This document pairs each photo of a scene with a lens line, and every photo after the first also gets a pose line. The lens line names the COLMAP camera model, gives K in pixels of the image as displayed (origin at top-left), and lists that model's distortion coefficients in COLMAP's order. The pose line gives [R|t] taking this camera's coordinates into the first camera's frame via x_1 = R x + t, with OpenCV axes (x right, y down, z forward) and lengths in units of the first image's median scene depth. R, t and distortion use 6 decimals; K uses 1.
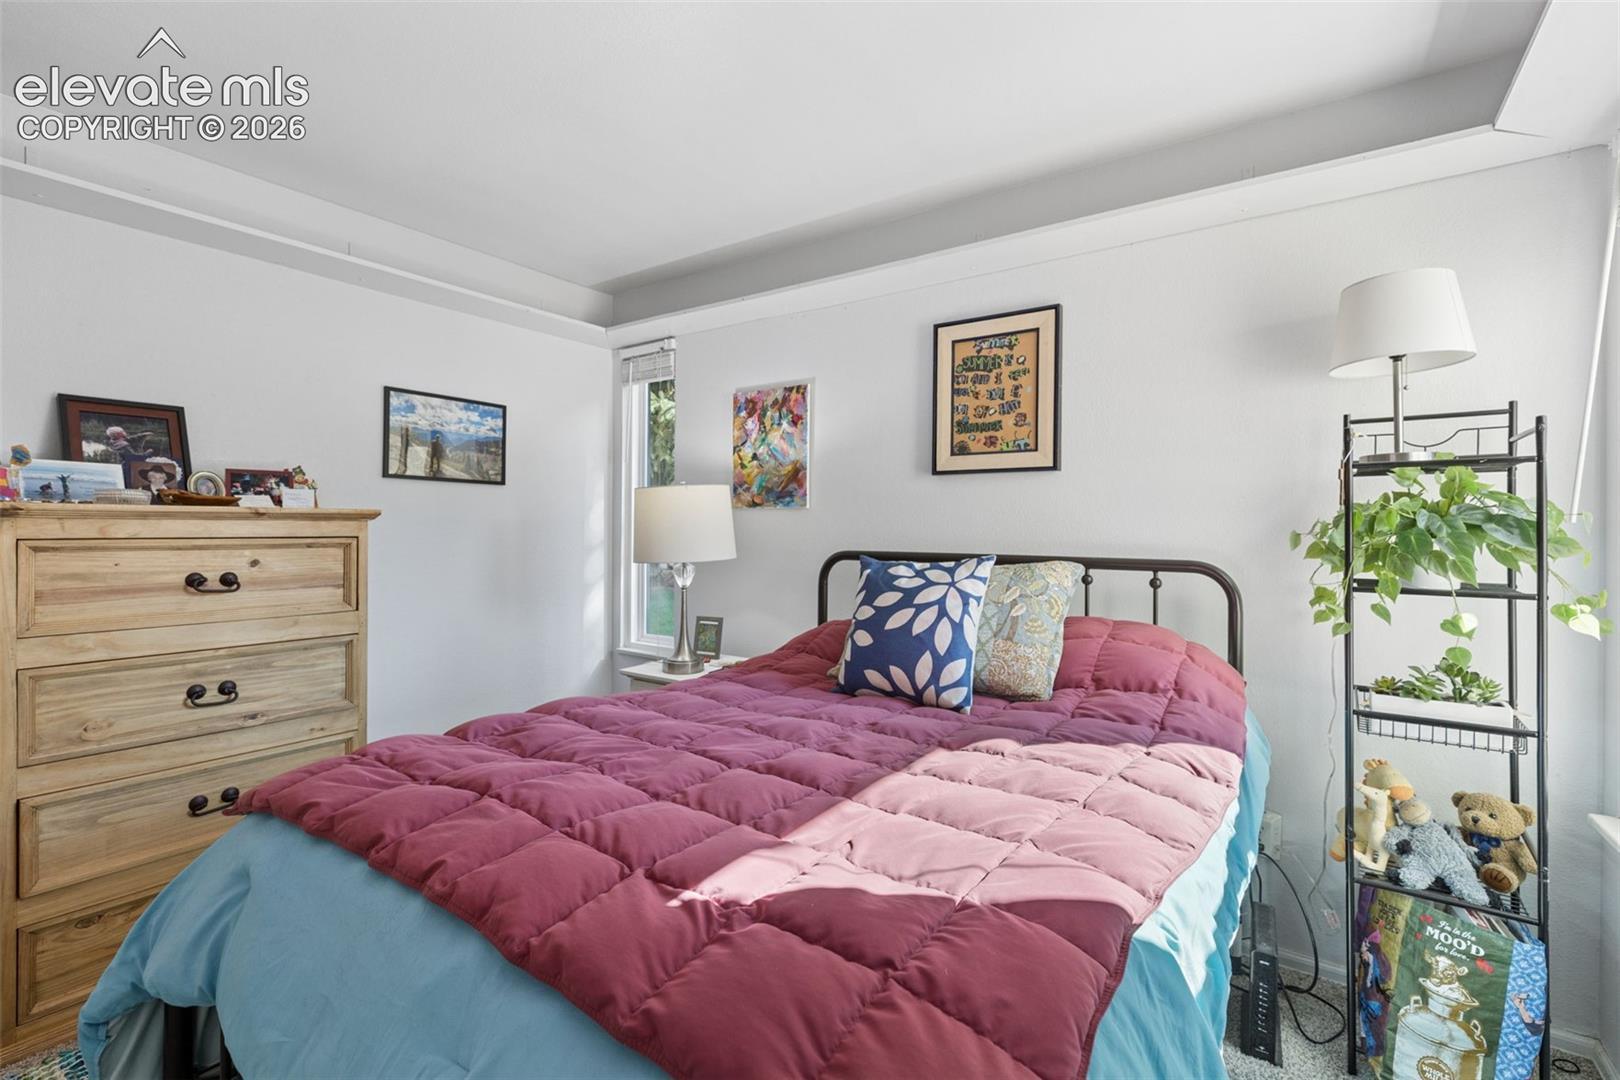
lens RADIAL K [[733.7, 0, 805.4], [0, 733.7, 529.1], [0, 0, 1]] dist [-0.001045, -0.000102]
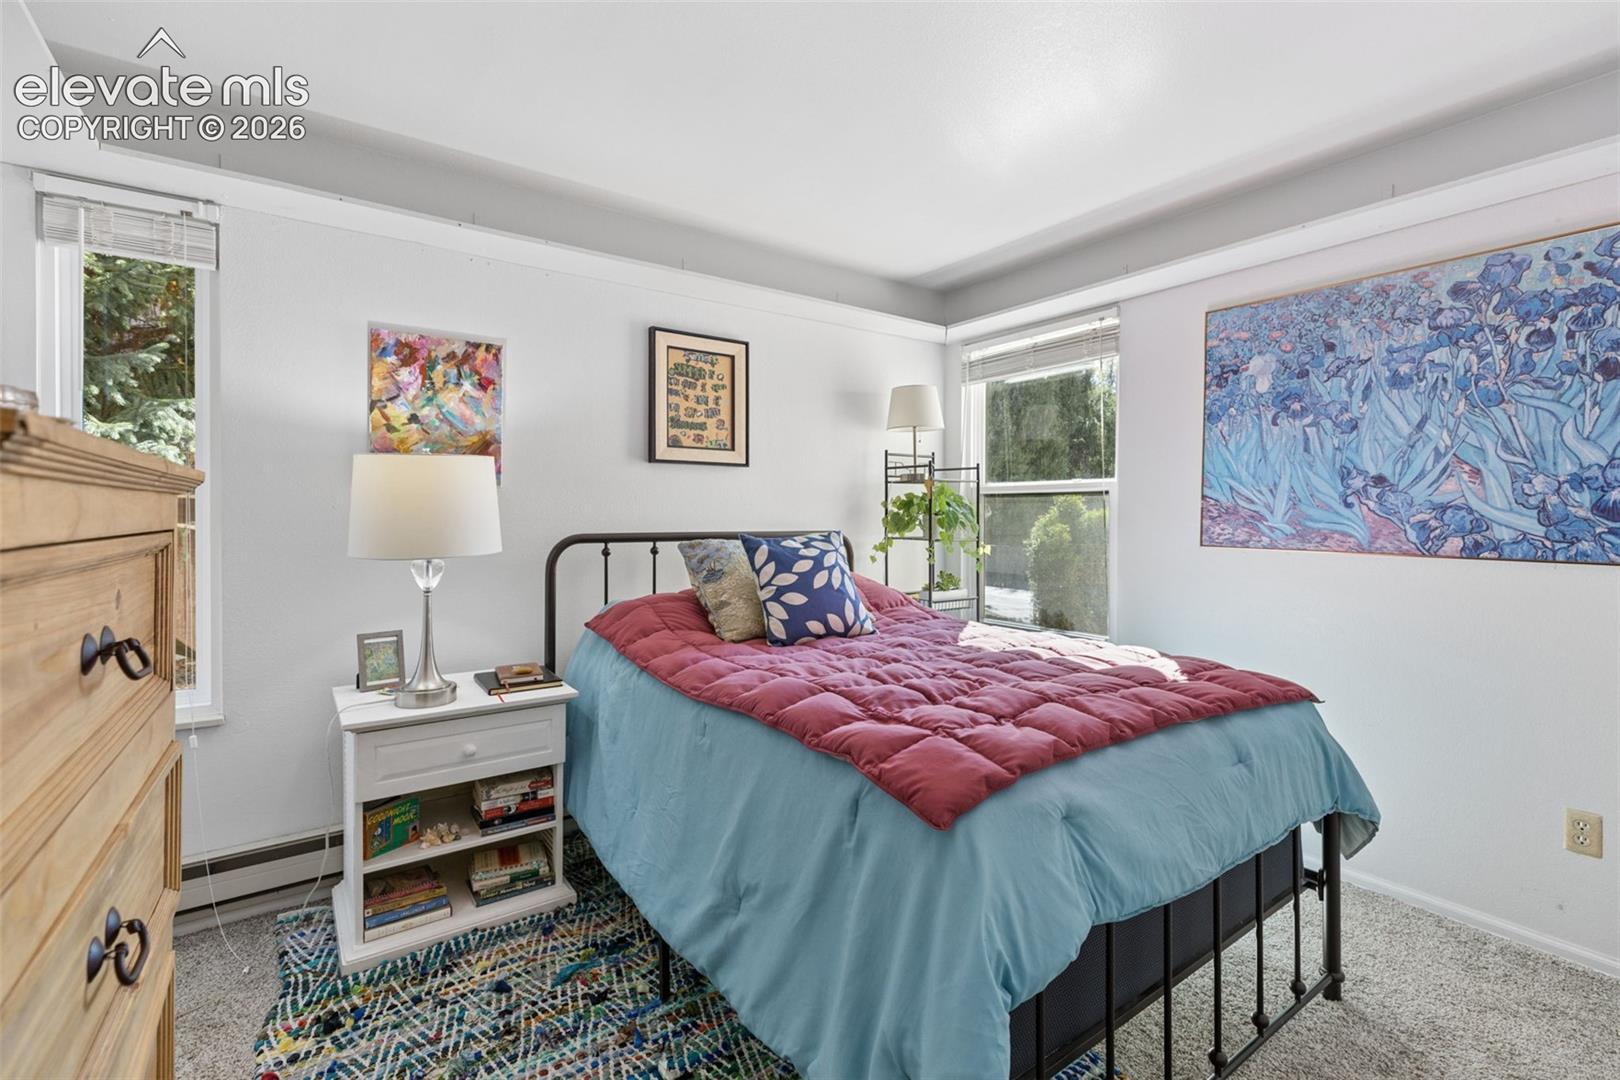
lens RADIAL K [[733.7, 0, 805.4], [0, 733.7, 529.1], [0, 0, 1]] dist [-0.001045, -0.000102]
pose [[0.315526, -0.031465, 0.948395, -0.813332], [-0.002255, 0.999422, 0.033909, -0.010542], [-0.948914, -0.012838, 0.315272, 0.428305]]
